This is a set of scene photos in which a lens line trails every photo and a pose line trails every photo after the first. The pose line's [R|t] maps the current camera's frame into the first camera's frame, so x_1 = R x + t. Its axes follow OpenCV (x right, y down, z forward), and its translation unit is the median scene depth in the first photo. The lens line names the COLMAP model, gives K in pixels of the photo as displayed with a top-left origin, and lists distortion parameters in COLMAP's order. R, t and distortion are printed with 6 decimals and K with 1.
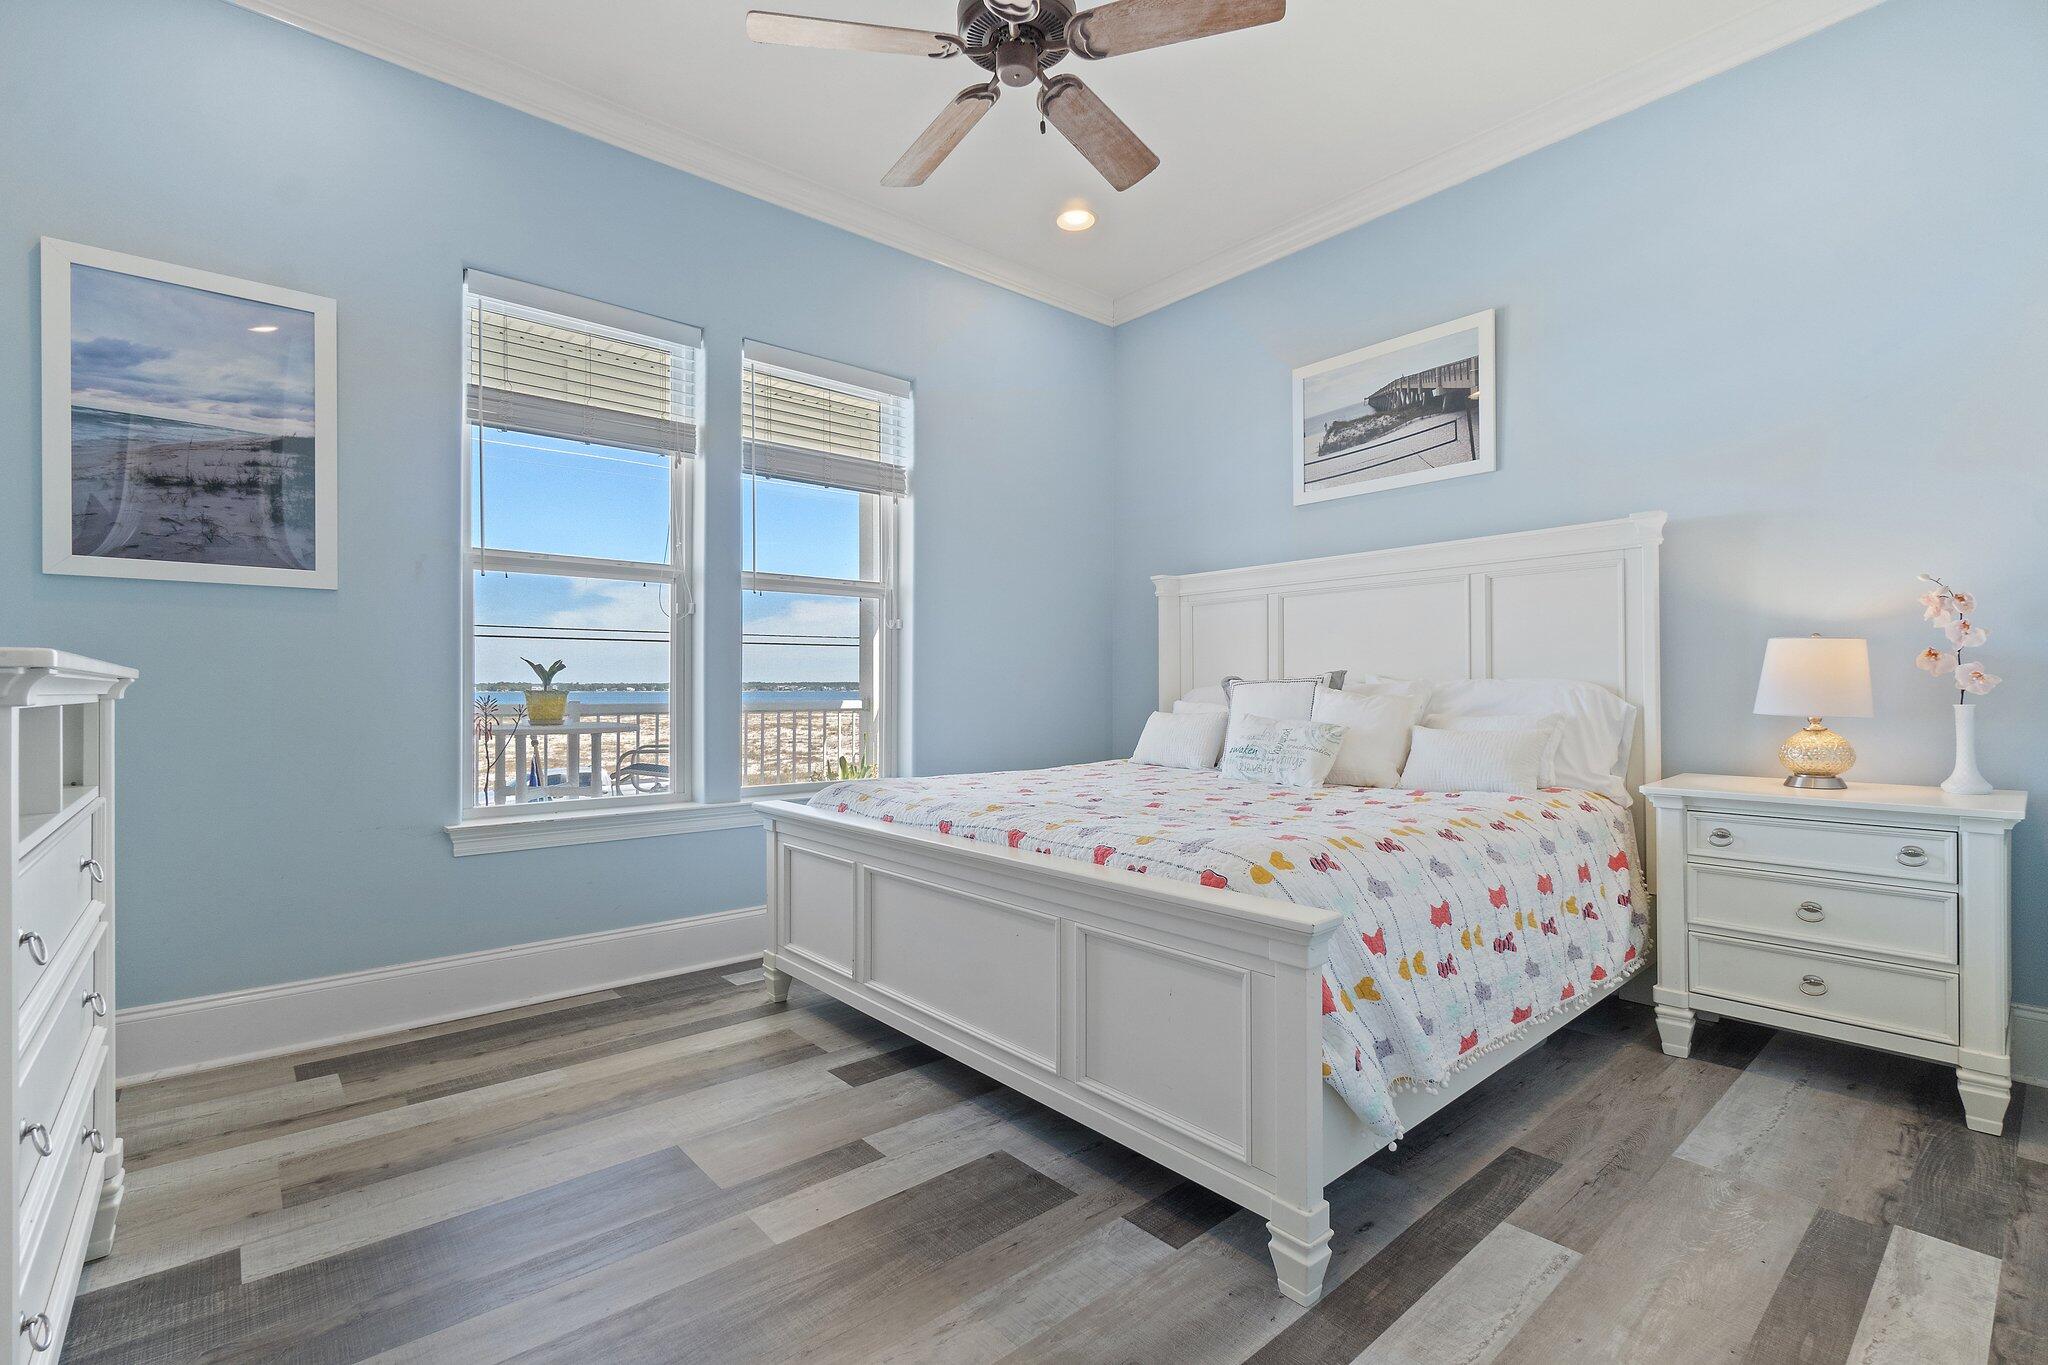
lens RADIAL K [[908.1, 0, 1030.1], [0, 908.1, 685.5], [0, 0, 1]] dist [0.000481, -0.000107]
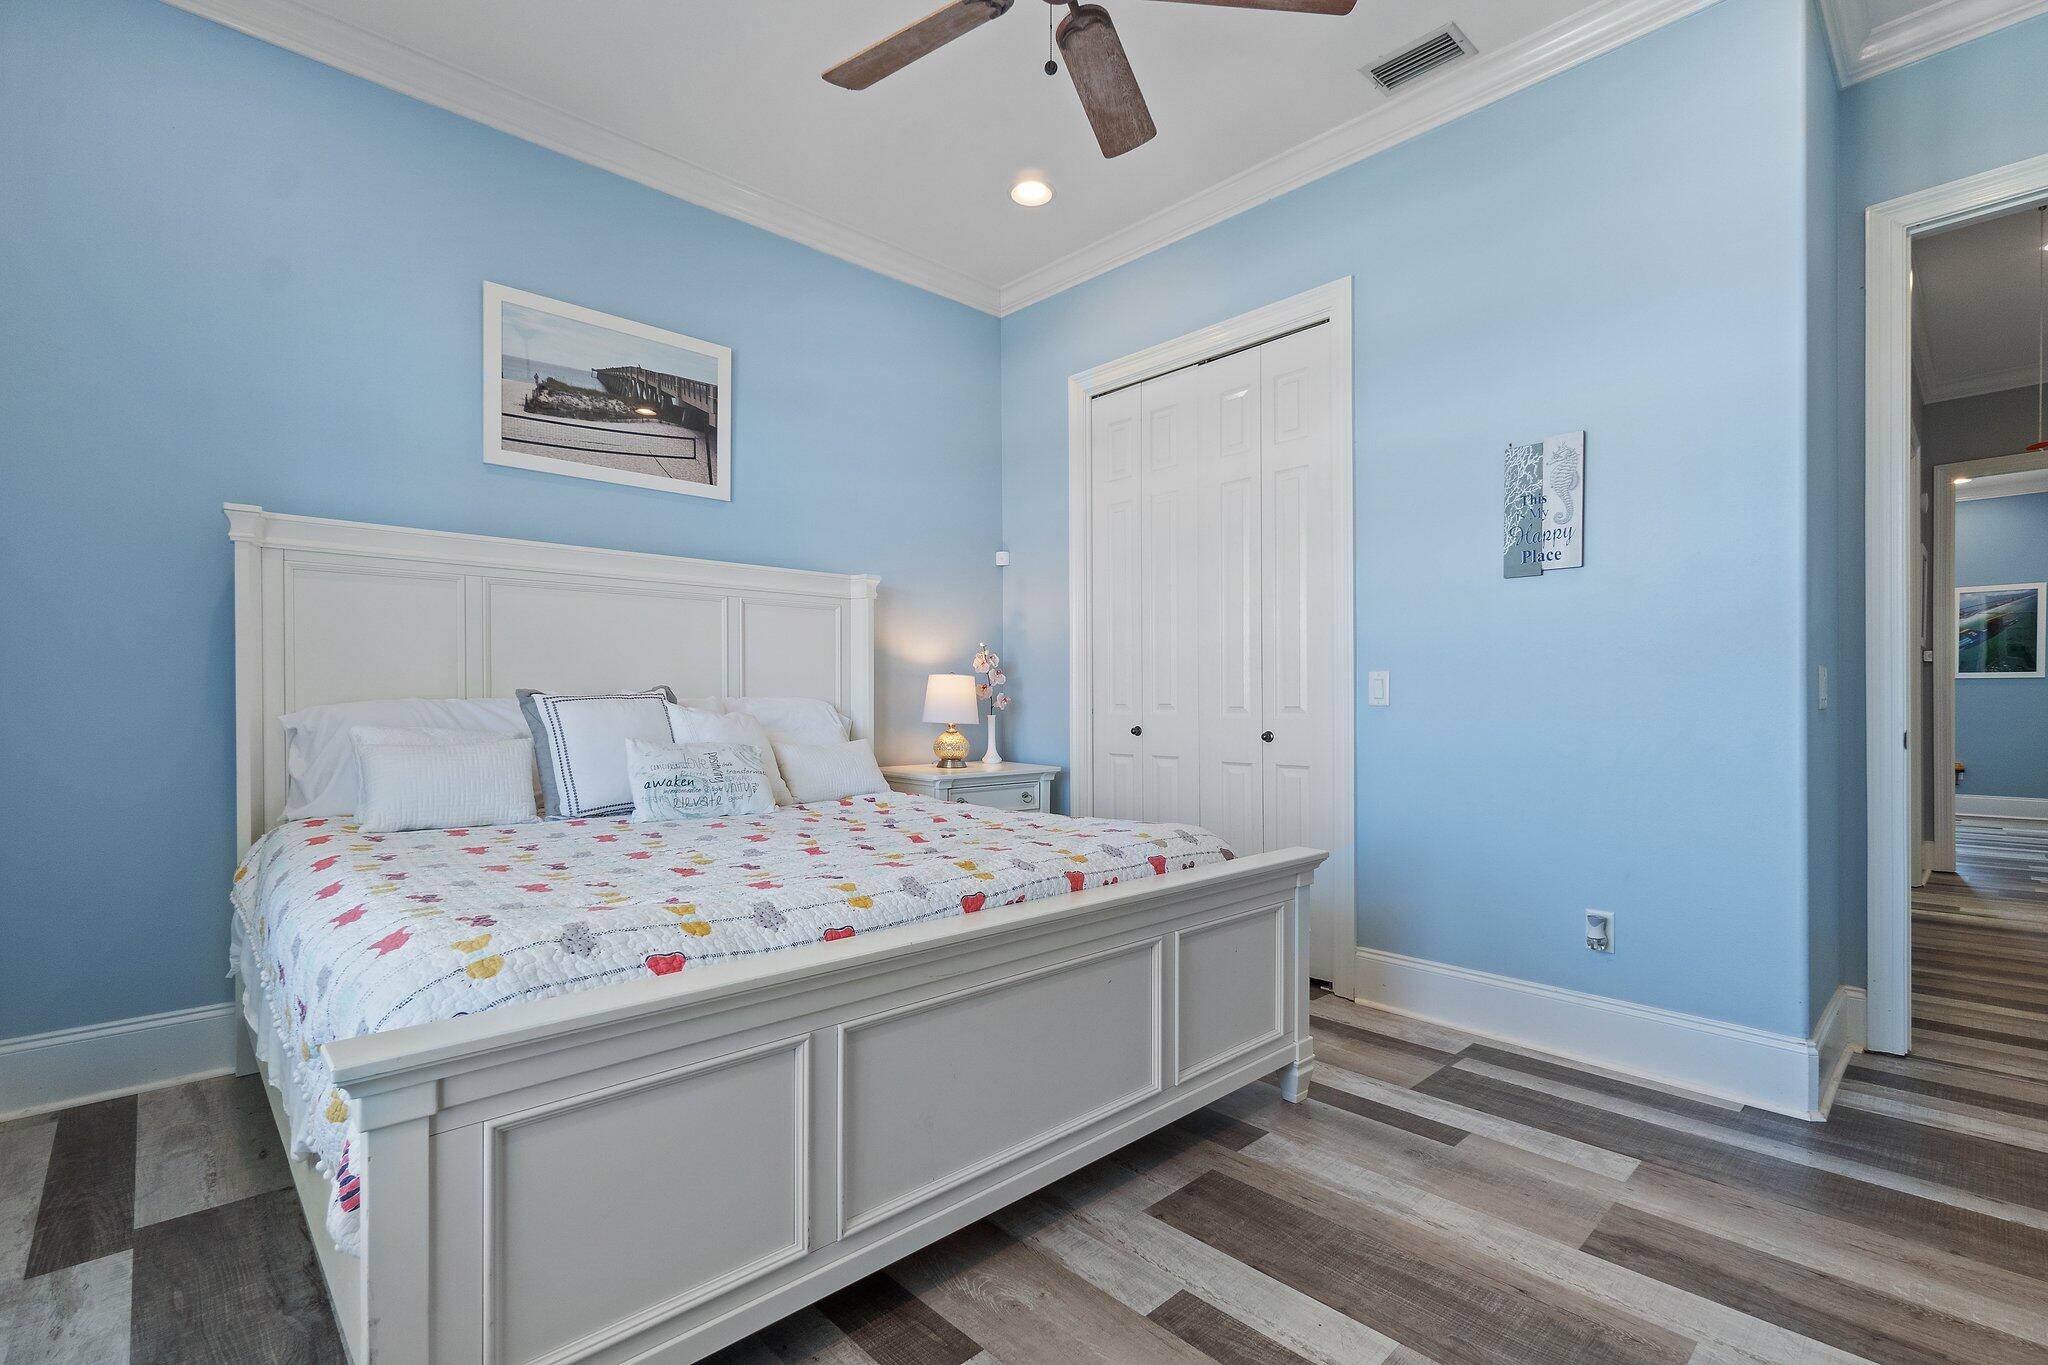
lens RADIAL K [[908.1, 0, 1030.6], [0, 908.1, 696.8], [0, 0, 1]] dist [0.000481, -0.000107]
pose [[-0.030040, 0.008002, 0.999517, -0.555290], [-0.006955, 0.999942, -0.008214, -0.000703], [-0.999524, -0.007199, -0.029983, 0.668624]]
